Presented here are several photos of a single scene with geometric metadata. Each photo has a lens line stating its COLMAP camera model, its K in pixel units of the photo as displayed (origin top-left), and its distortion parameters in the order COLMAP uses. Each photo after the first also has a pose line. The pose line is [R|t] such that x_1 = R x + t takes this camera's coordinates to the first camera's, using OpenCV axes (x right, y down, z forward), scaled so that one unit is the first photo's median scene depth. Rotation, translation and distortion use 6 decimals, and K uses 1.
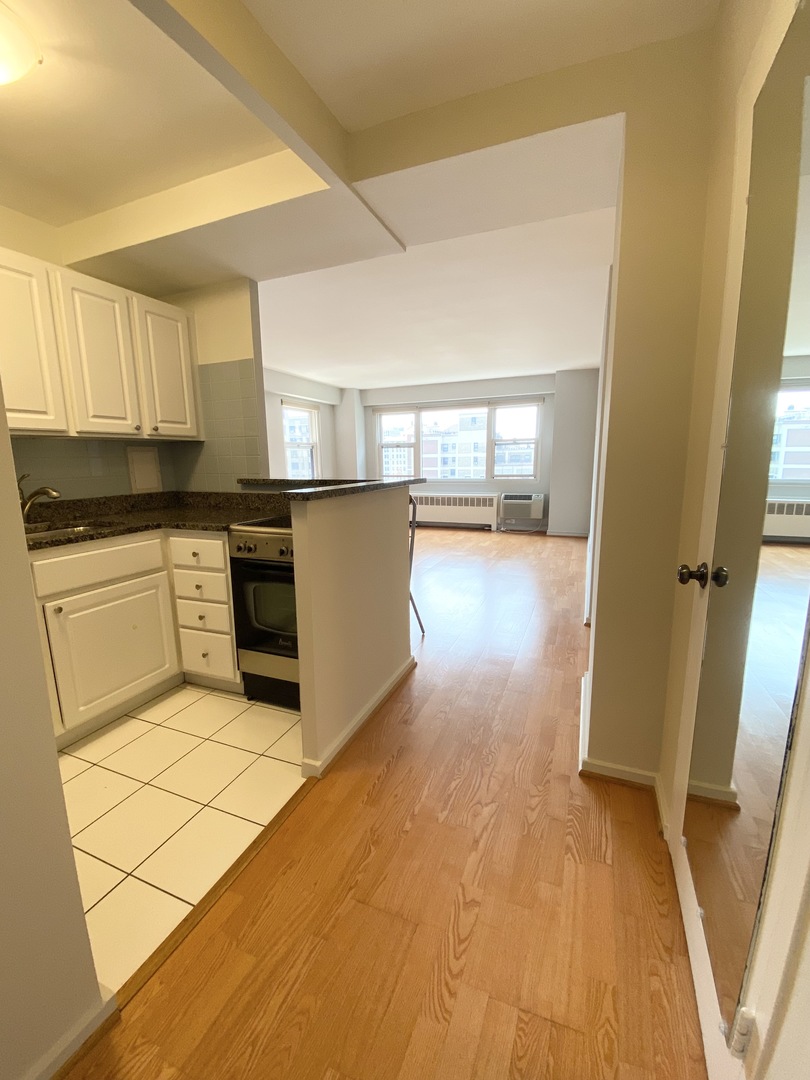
lens RADIAL K [[443.6, 0, 405.0], [0, 443.6, 540.0], [0, 0, 1]] dist [0.023426, -0.024514]
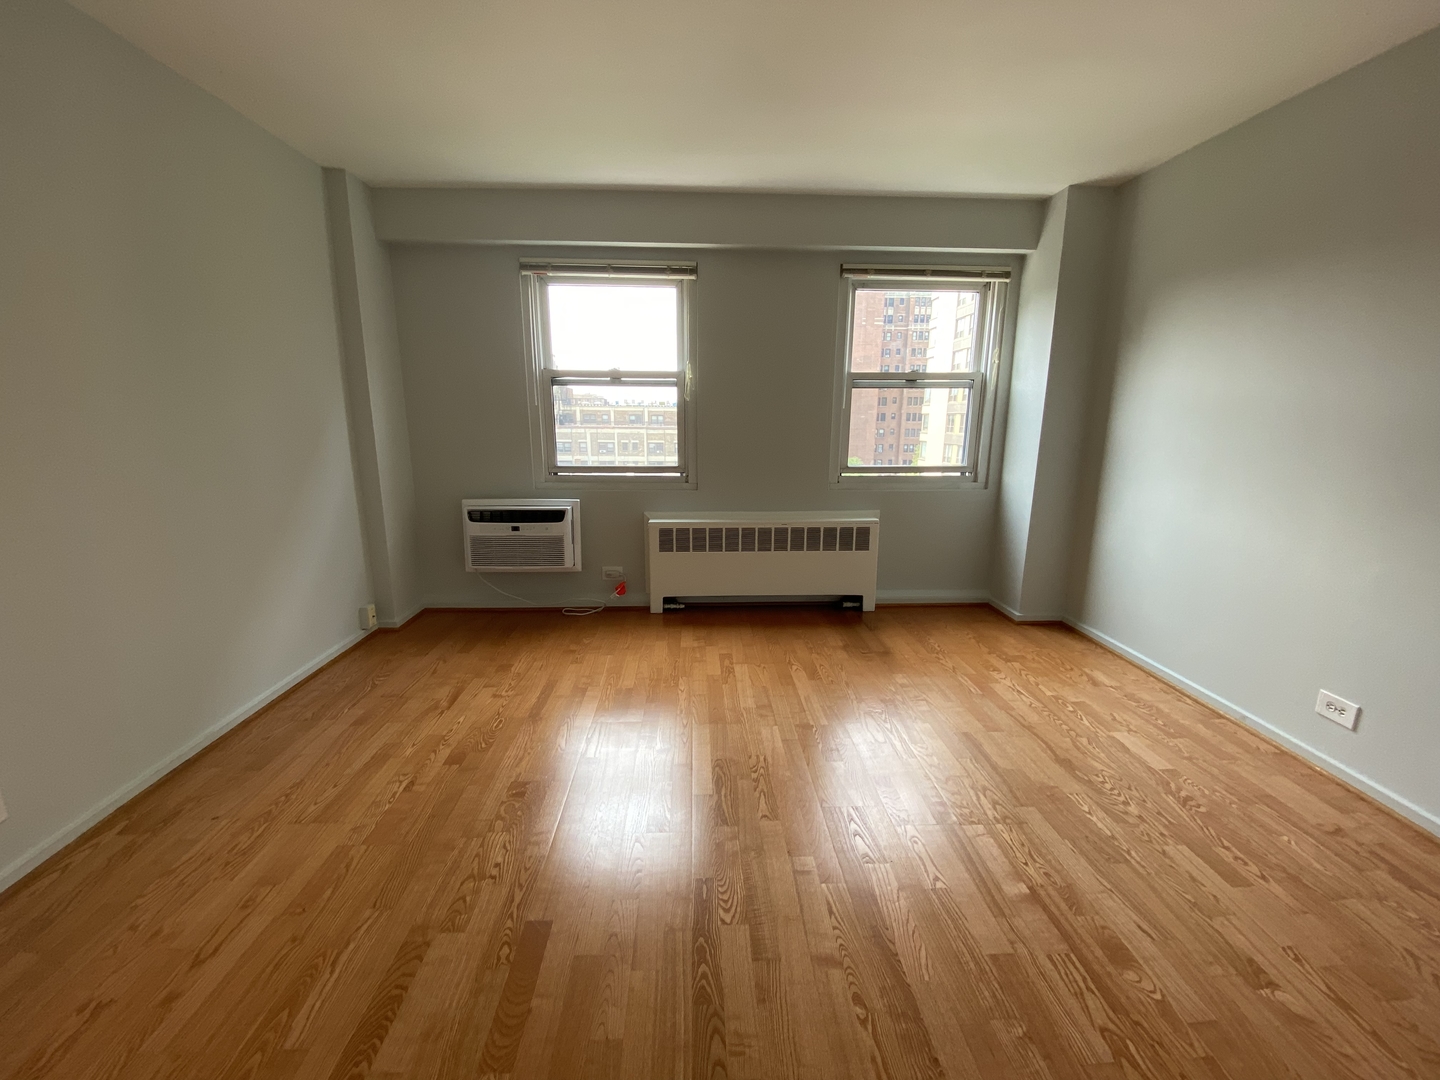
lens RADIAL K [[591.4, 0, 716.1], [0, 591.4, 538.6], [0, 0, 1]] dist [0.023426, -0.024514]
pose [[0.896176, -0.061770, 0.439378, -0.461125], [0.053138, 0.998077, 0.031931, -0.306368], [-0.440505, -0.005268, 0.897735, 1.680661]]
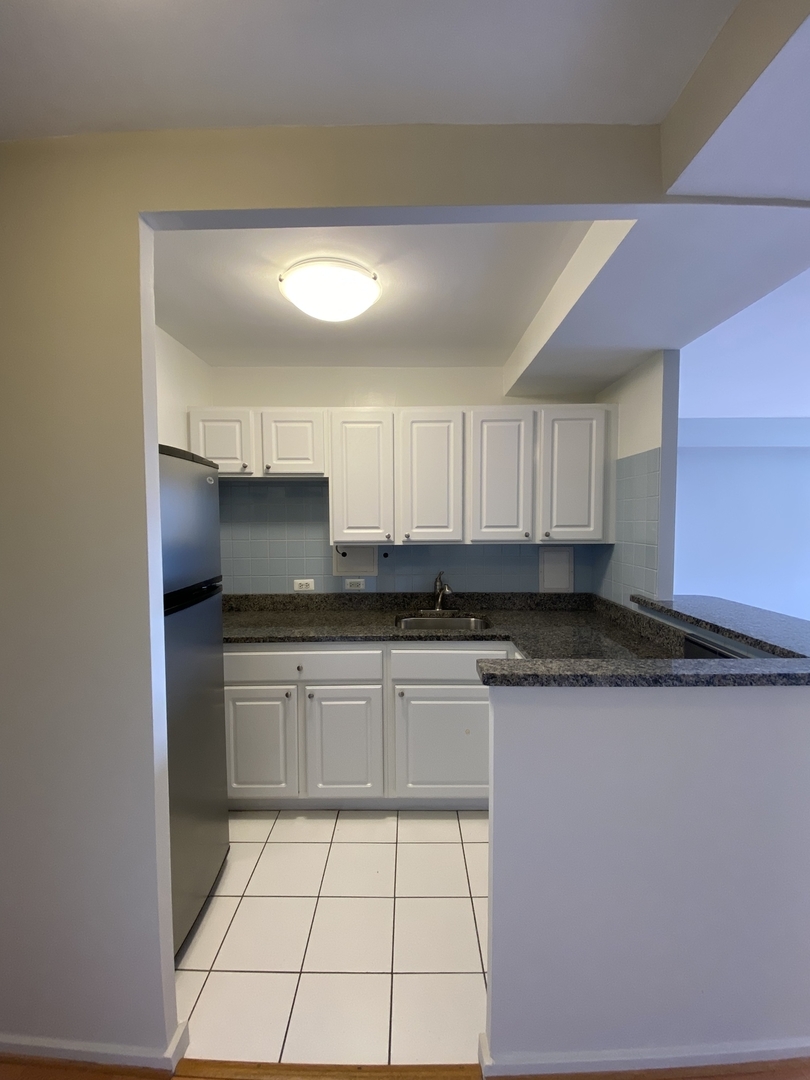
lens RADIAL K [[443.6, 0, 405.0], [0, 443.6, 540.0], [0, 0, 1]] dist [0.023426, -0.024514]
pose [[0.376415, 0.058293, -0.924616, 0.210020], [-0.170996, 0.985243, -0.007498, -0.164287], [0.910534, 0.160928, 0.380828, 0.323141]]
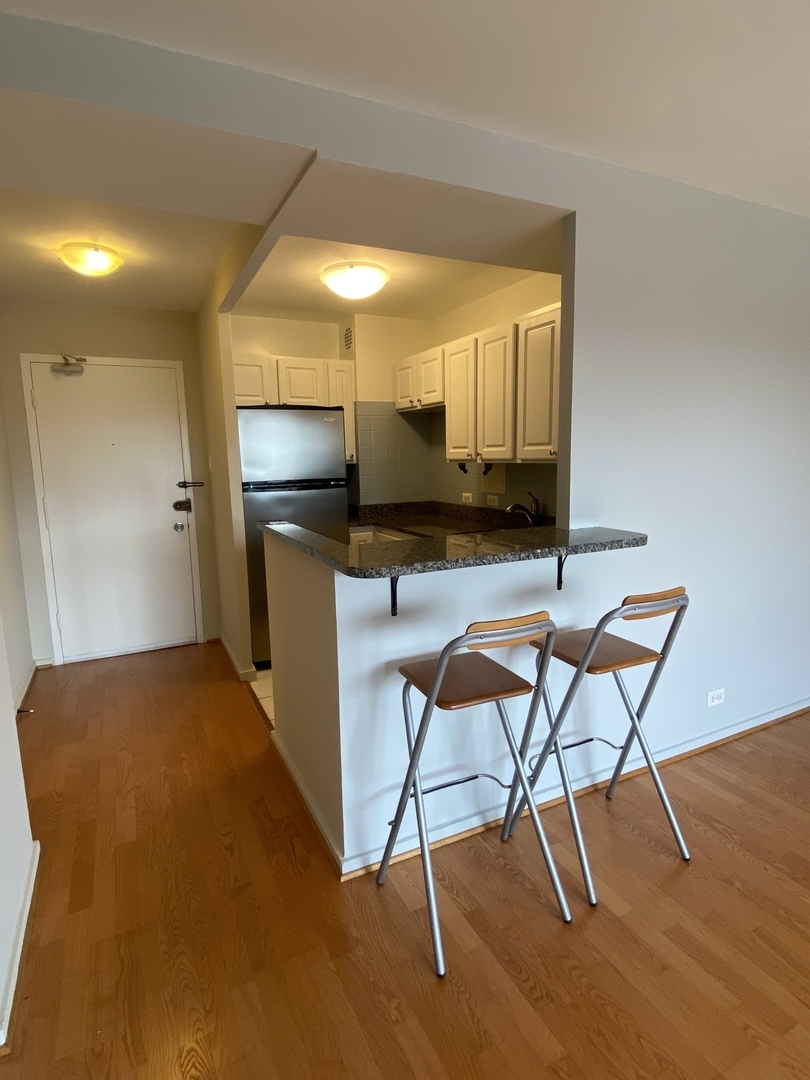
lens RADIAL K [[570.2, 0, 405.0], [0, 570.2, 540.0], [0, 0, 1]] dist [0.014775, -0.017538]
pose [[-0.659110, 0.144894, -0.737957, 0.439192], [-0.106400, 0.953427, 0.282233, -0.338296], [0.744482, 0.264541, -0.612996, 1.372873]]
